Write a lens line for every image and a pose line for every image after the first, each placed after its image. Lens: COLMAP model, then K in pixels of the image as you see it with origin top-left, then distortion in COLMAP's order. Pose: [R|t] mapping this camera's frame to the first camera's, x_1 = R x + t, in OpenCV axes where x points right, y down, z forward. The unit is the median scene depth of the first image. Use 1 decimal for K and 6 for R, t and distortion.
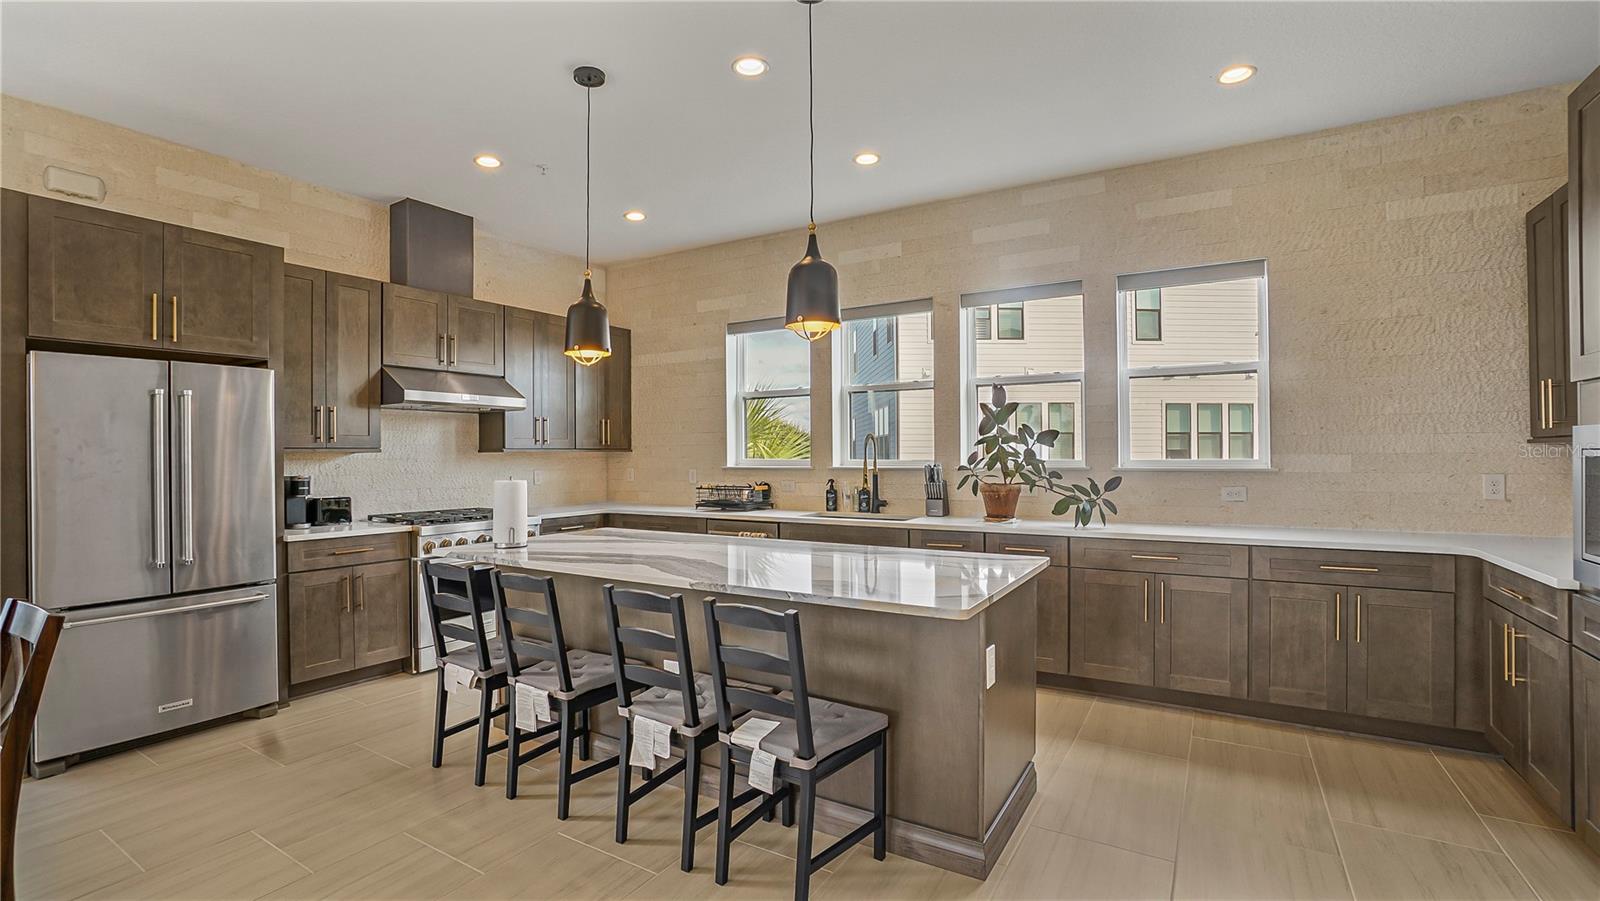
lens RADIAL K [[705.7, 0, 800.0], [0, 705.7, 450.5], [0, 0, 1]] dist [-0.028971, 0.013337]
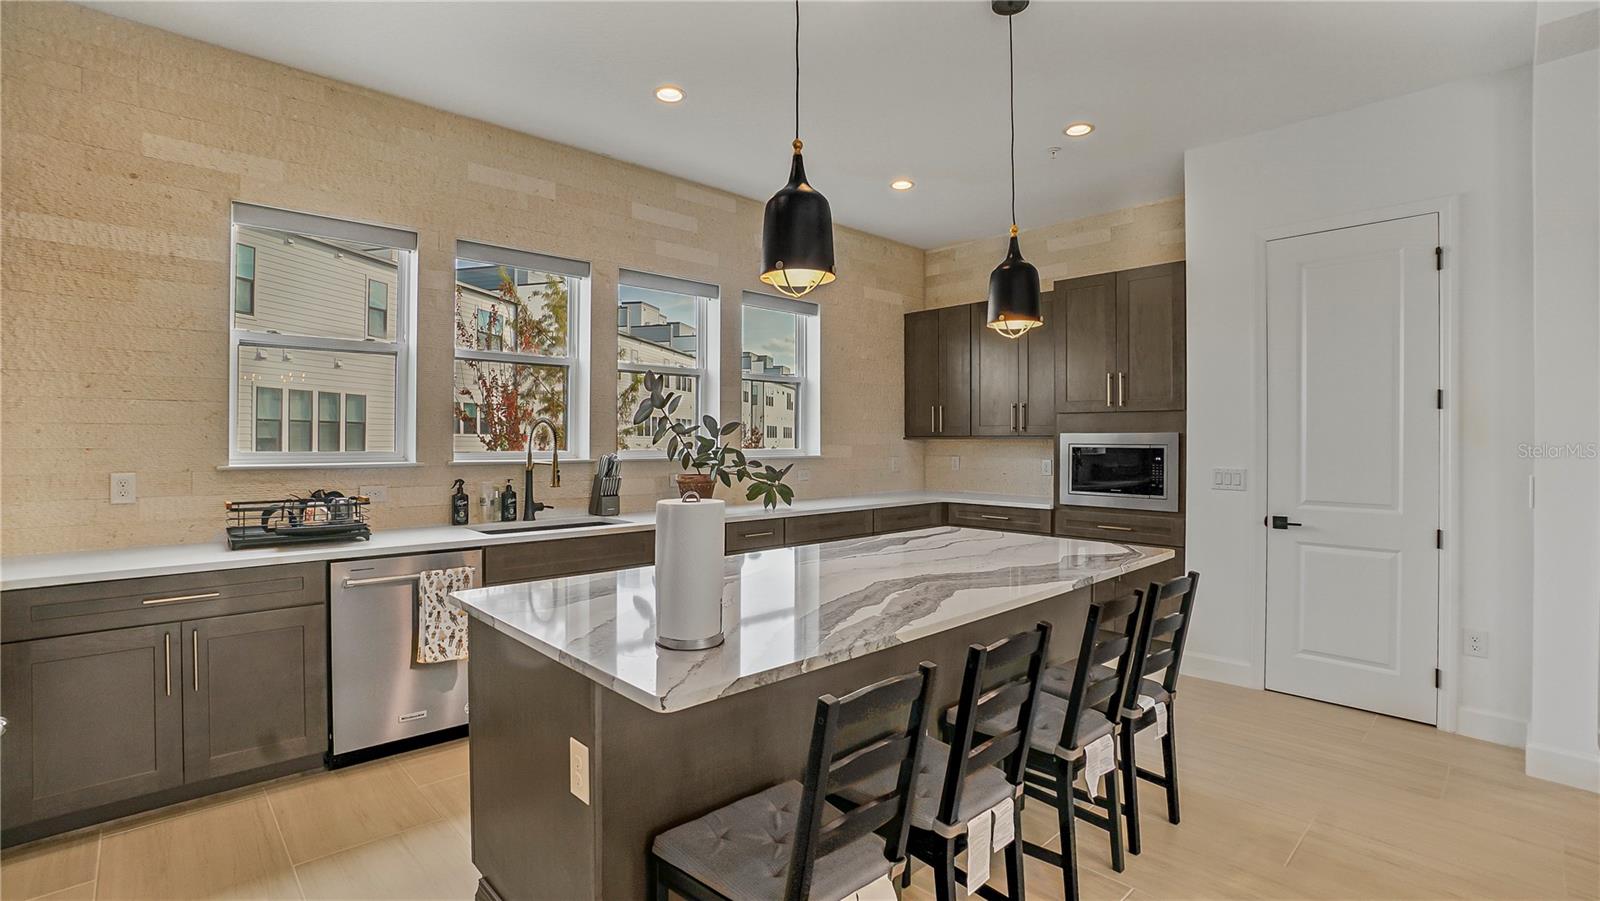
lens RADIAL K [[725.4, 0, 755.9], [0, 725.4, 448.5], [0, 0, 1]] dist [-0.011280, 0.000340]
pose [[0.322722, 0.002224, 0.946491, -0.696706], [-0.004041, 0.999991, -0.000972, 0.011791], [-0.946485, -0.003511, 0.322728, 0.621712]]
